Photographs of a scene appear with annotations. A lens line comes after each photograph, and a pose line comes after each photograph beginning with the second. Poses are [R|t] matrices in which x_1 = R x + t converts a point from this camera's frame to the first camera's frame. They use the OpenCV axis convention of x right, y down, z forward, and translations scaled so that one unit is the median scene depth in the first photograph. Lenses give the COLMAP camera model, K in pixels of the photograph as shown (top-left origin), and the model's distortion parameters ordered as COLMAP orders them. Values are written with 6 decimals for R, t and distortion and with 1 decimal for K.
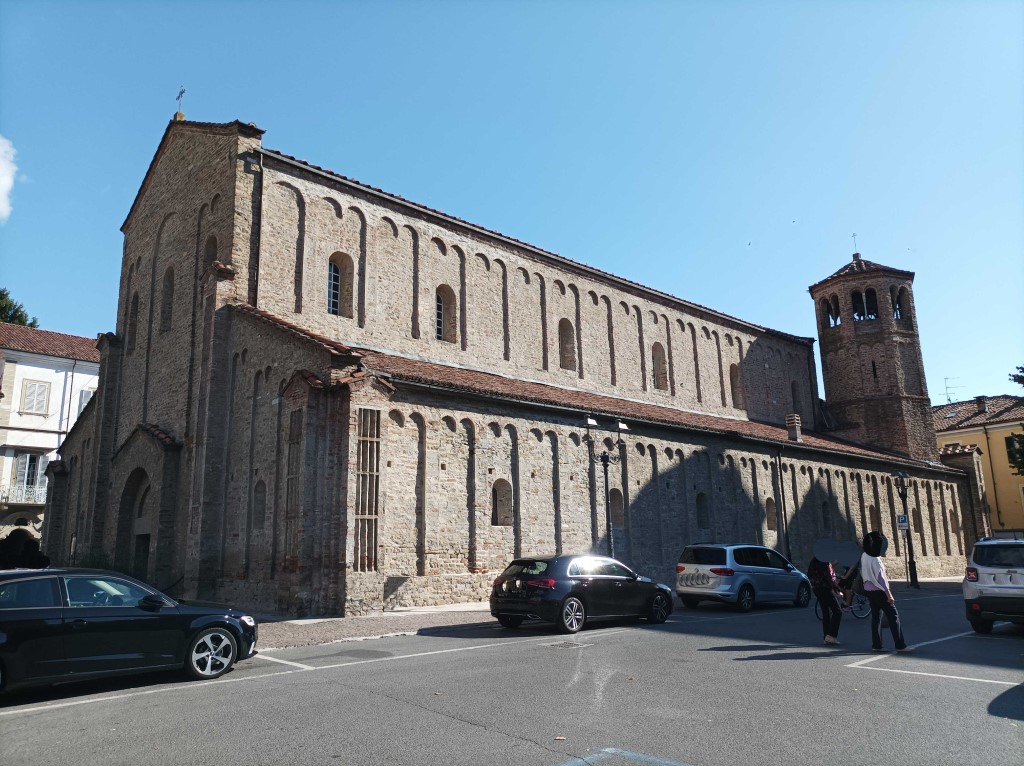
lens RADIAL K [[772.1, 0, 506.8], [0, 772.1, 382.8], [0, 0, 1]] dist [0.036806, -0.019240]
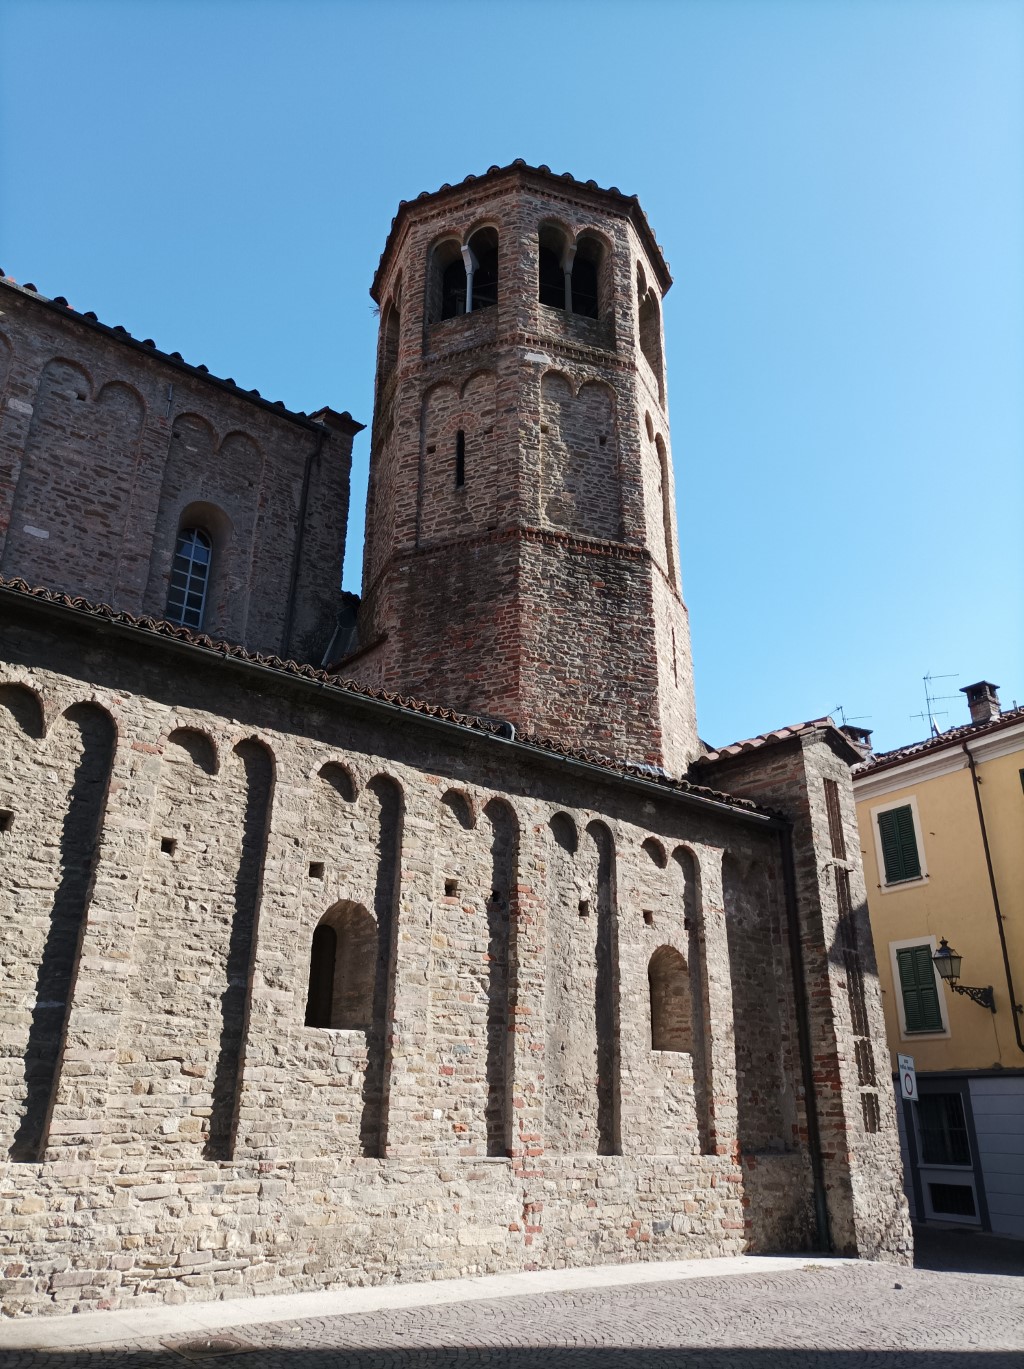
lens RADIAL K [[1032.3, 0, 512.6], [0, 1032.3, 688.0], [0, 0, 1]] dist [0.036806, -0.019240]
pose [[0.999238, 0.008880, -0.037998, 0.723674], [-0.015698, 0.982968, -0.183107, 0.194534], [0.035725, 0.183564, 0.982358, 0.915710]]
